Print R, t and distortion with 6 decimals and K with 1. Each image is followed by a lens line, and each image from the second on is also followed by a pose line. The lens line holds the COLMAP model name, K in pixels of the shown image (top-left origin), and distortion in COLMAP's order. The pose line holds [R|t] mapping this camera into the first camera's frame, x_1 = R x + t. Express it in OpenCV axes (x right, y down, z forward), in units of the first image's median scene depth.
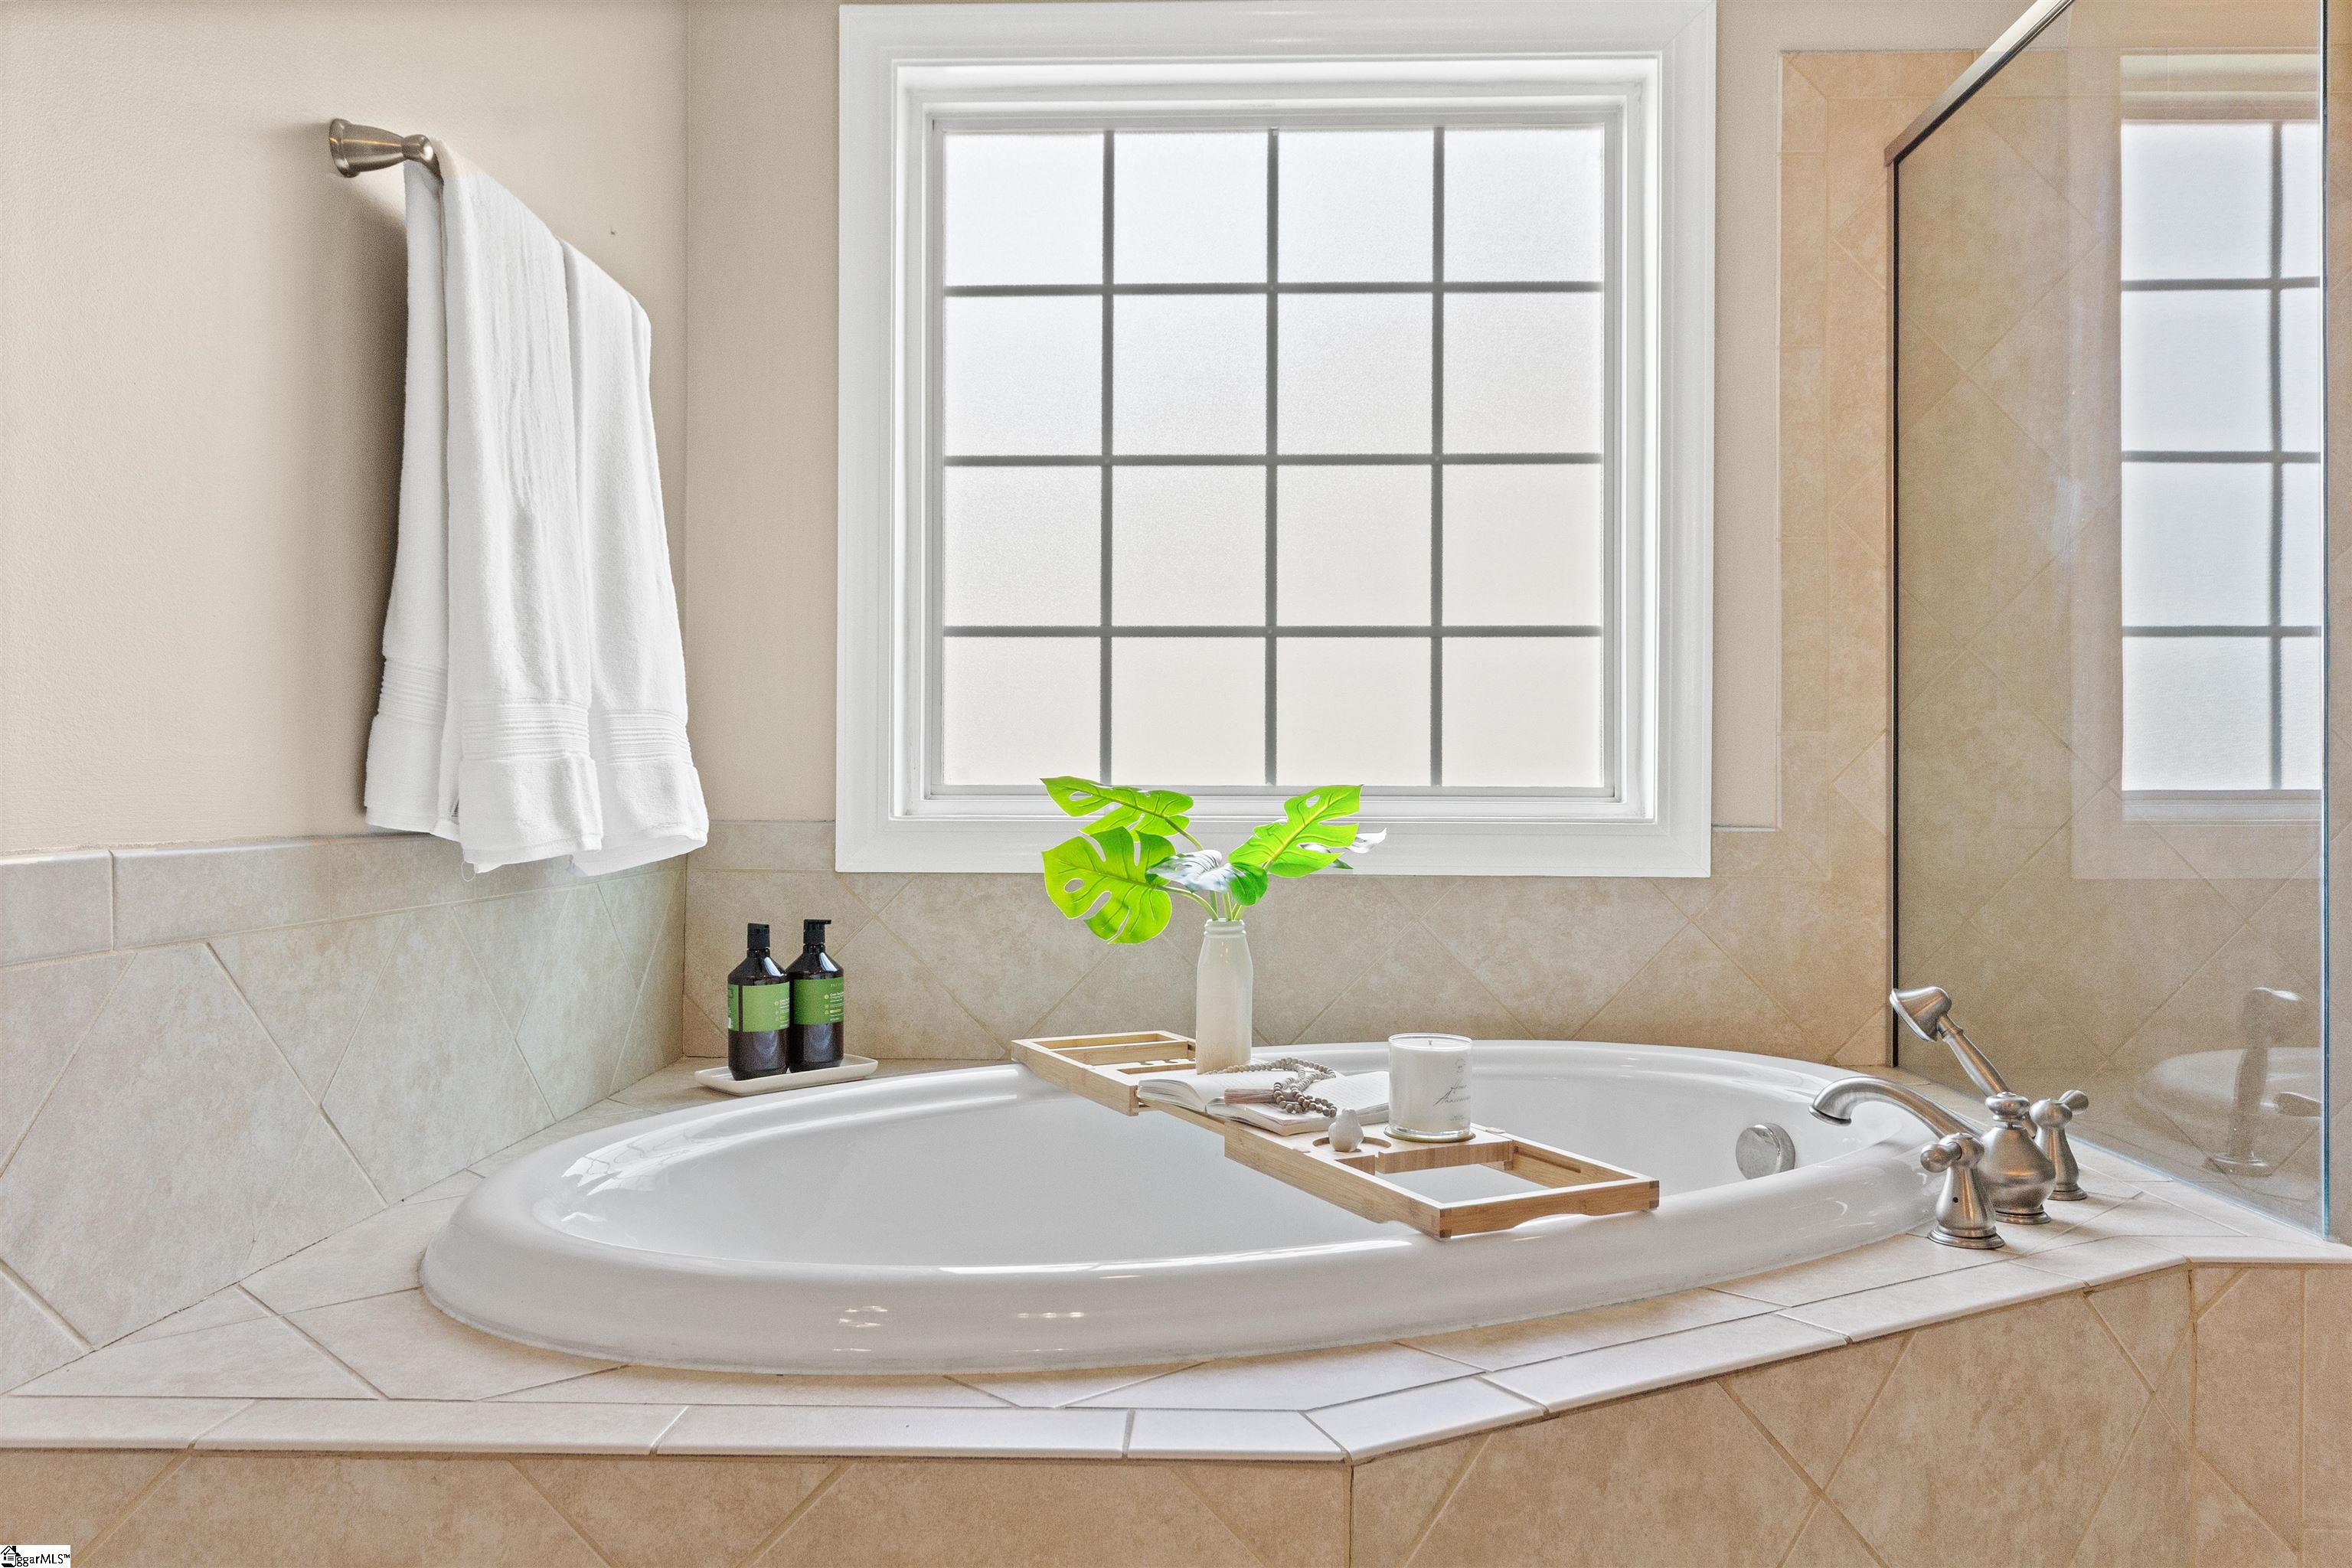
lens RADIAL K [[1653.3, 0, 1178.7], [0, 1653.3, 769.7], [0, 0, 1]] dist [-0.000387, 0.003041]
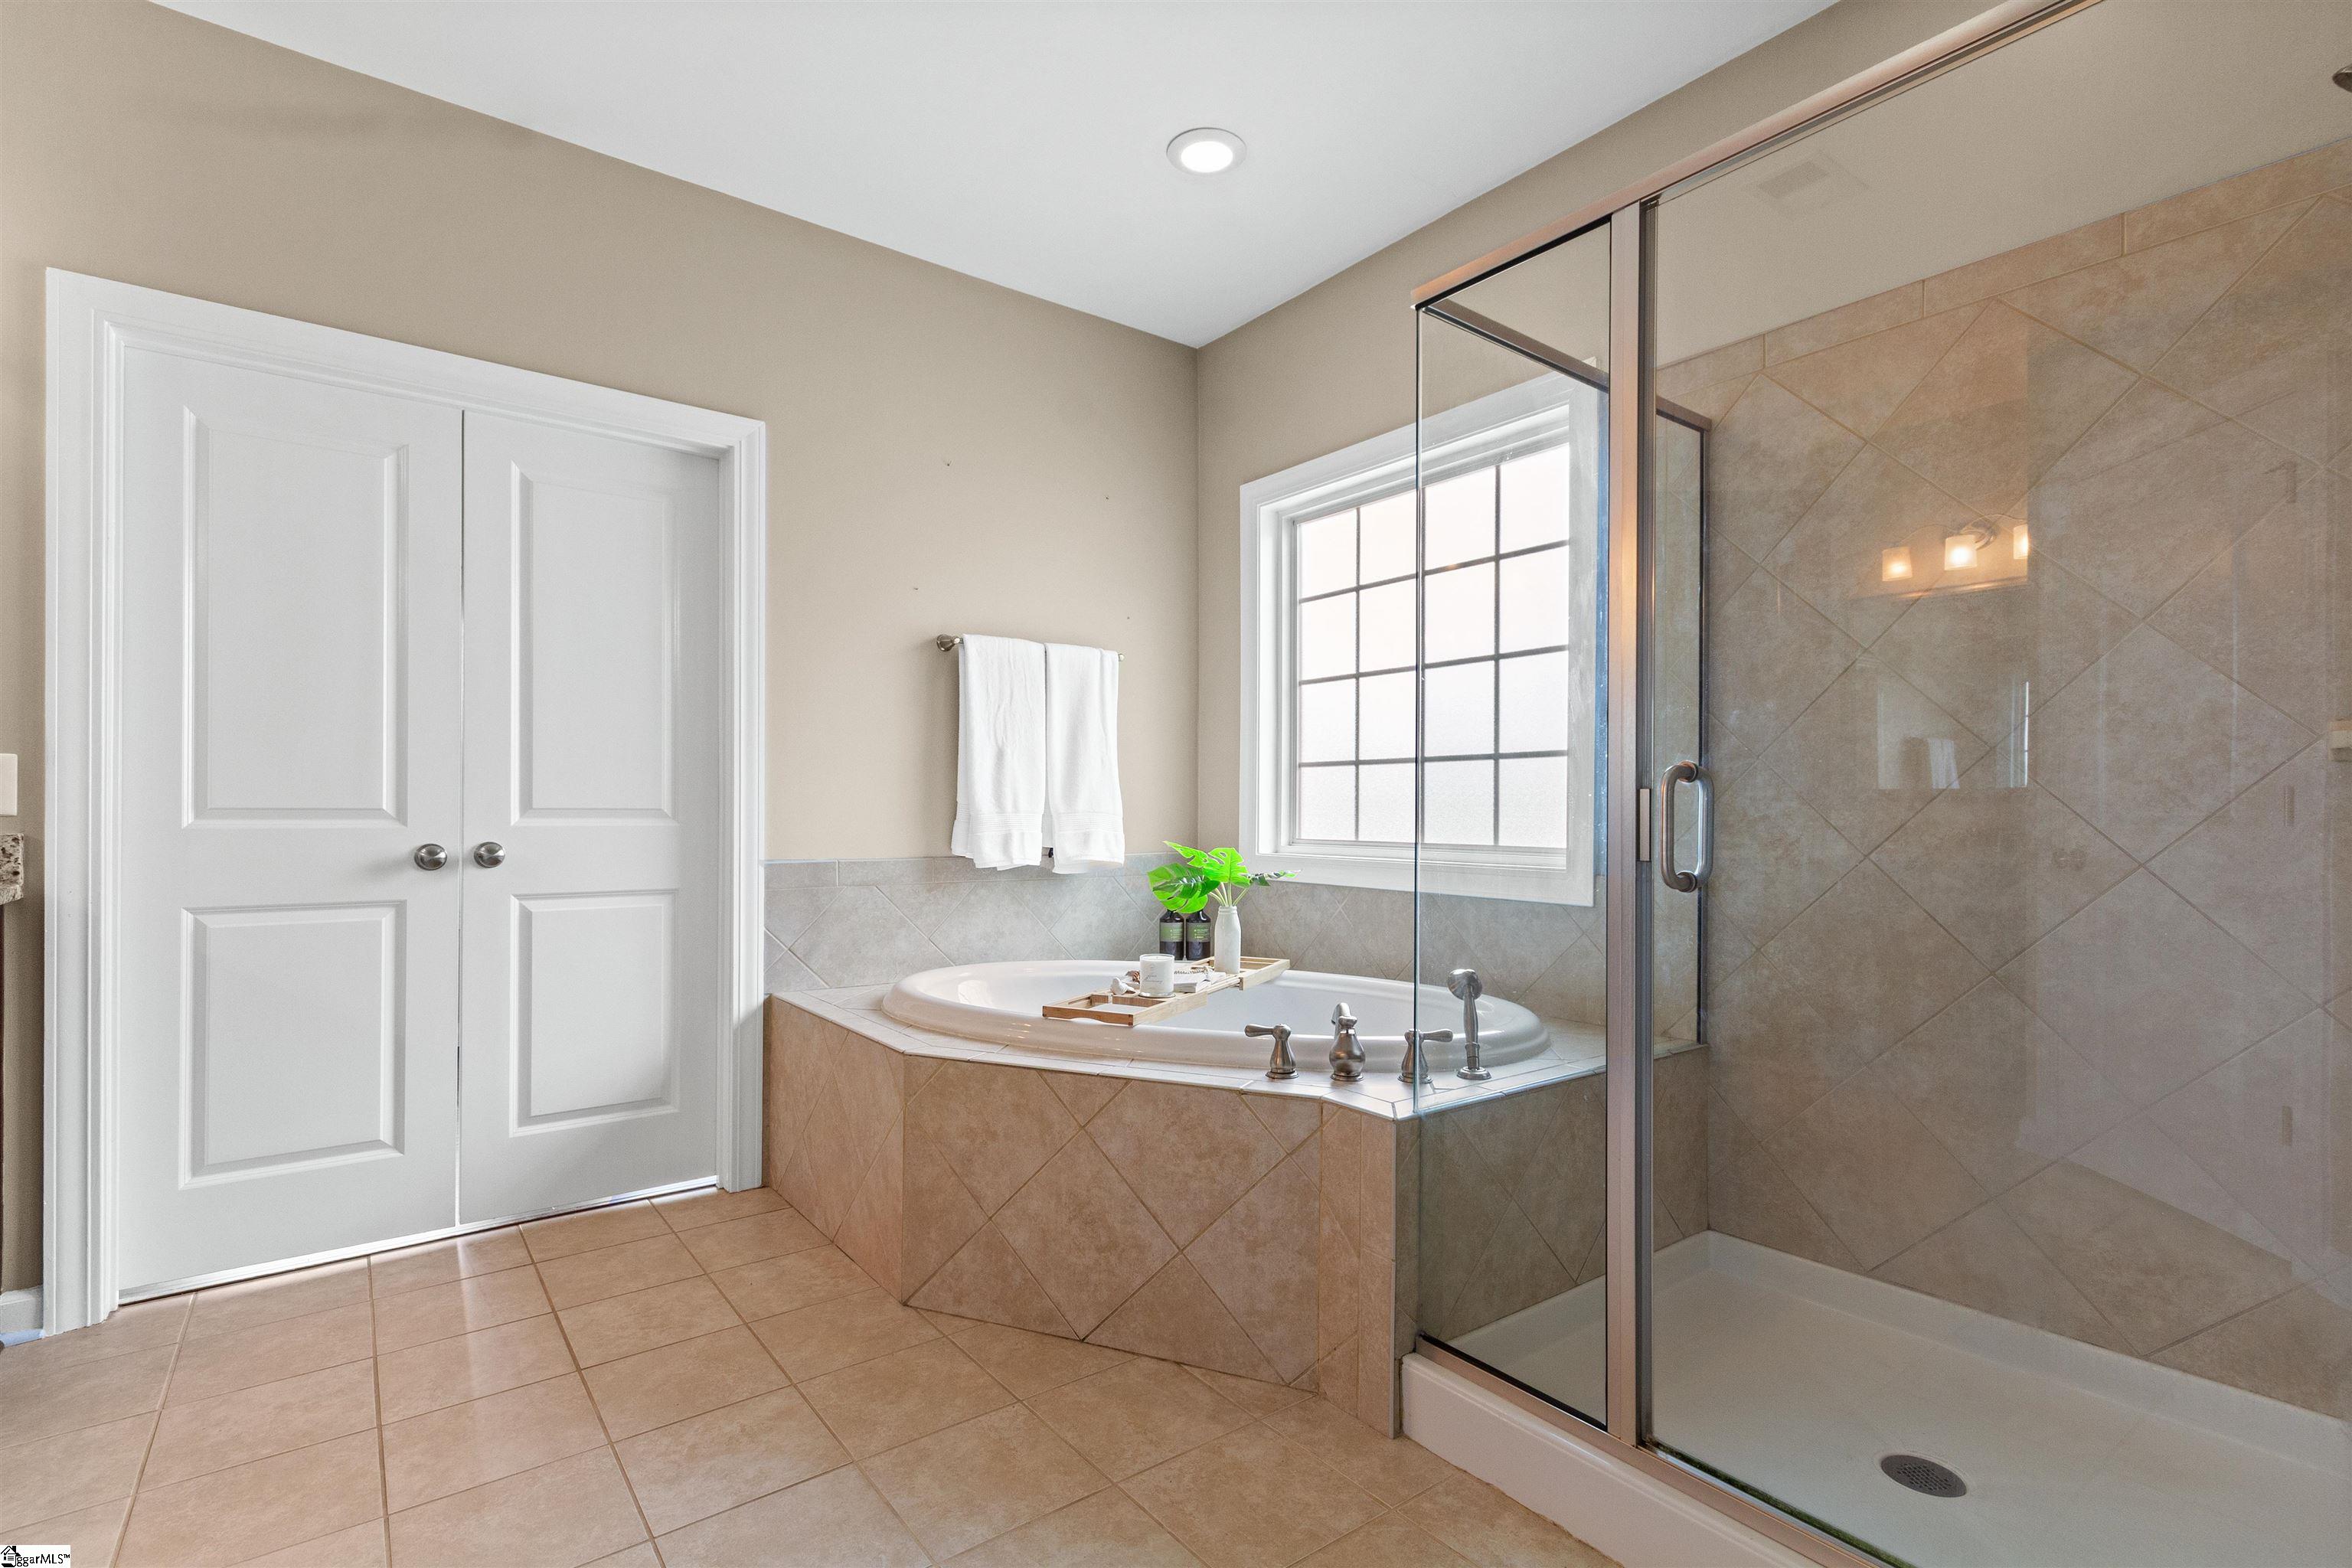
lens RADIAL K [[1105.8, 0, 1179.9], [0, 1105.8, 808.8], [0, 0, 1]] dist [0.005204, 0.001476]
pose [[0.616730, -0.001452, -0.787173, 0.921153], [0.005807, 0.999979, 0.002705, -0.035390], [0.787153, -0.006240, 0.616726, 0.021205]]
